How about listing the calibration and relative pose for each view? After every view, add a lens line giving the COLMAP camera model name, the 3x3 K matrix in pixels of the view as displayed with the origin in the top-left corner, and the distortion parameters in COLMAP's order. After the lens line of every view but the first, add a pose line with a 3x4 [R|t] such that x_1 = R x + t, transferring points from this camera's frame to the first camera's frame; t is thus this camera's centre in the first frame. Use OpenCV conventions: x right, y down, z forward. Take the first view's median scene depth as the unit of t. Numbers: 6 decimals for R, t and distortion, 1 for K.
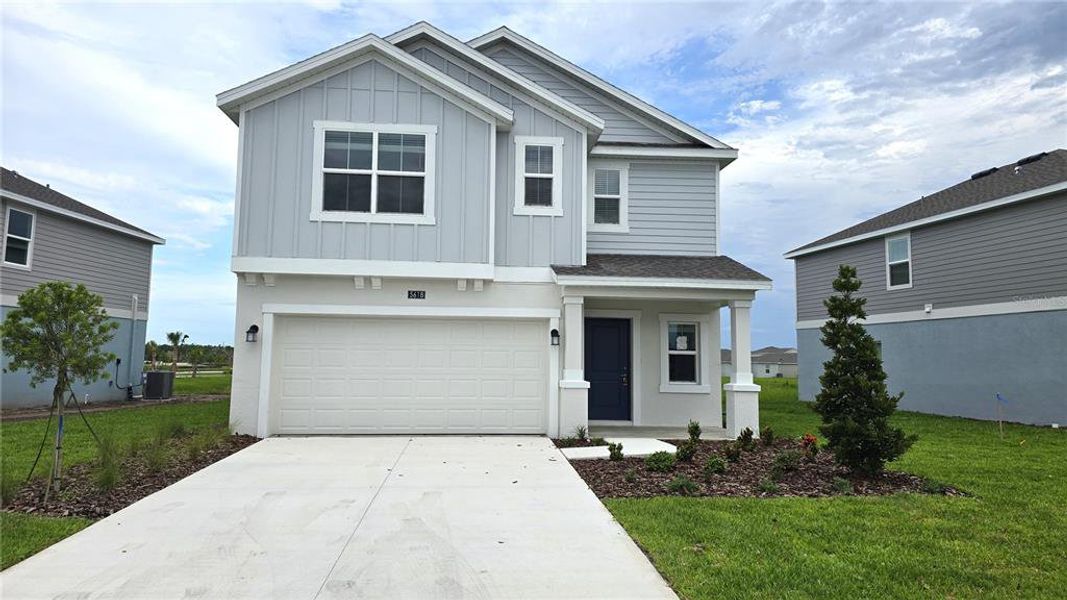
lens RADIAL K [[727.9, 0, 532.6], [0, 727.9, 275.8], [0, 0, 1]] dist [0.016485, -0.005444]
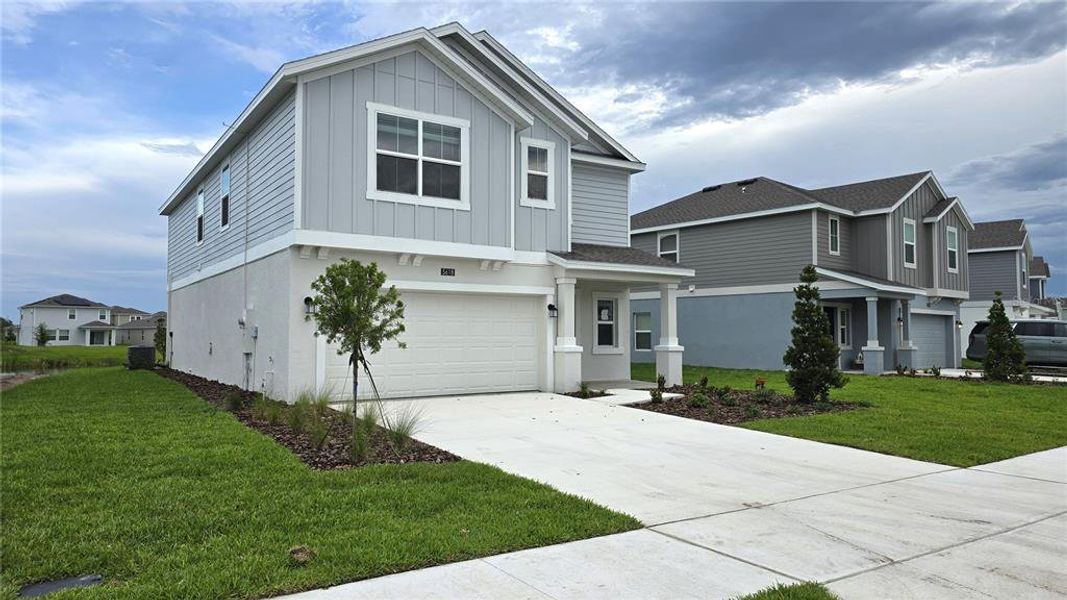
lens RADIAL K [[720.4, 0, 533.5], [0, 720.4, 300.0], [0, 0, 1]] dist [-0.004352, -0.000642]
pose [[0.877950, 0.012210, 0.478598, -0.572568], [-0.048743, 0.996760, 0.063986, -0.008292], [-0.476265, -0.079505, 0.875700, -0.032006]]
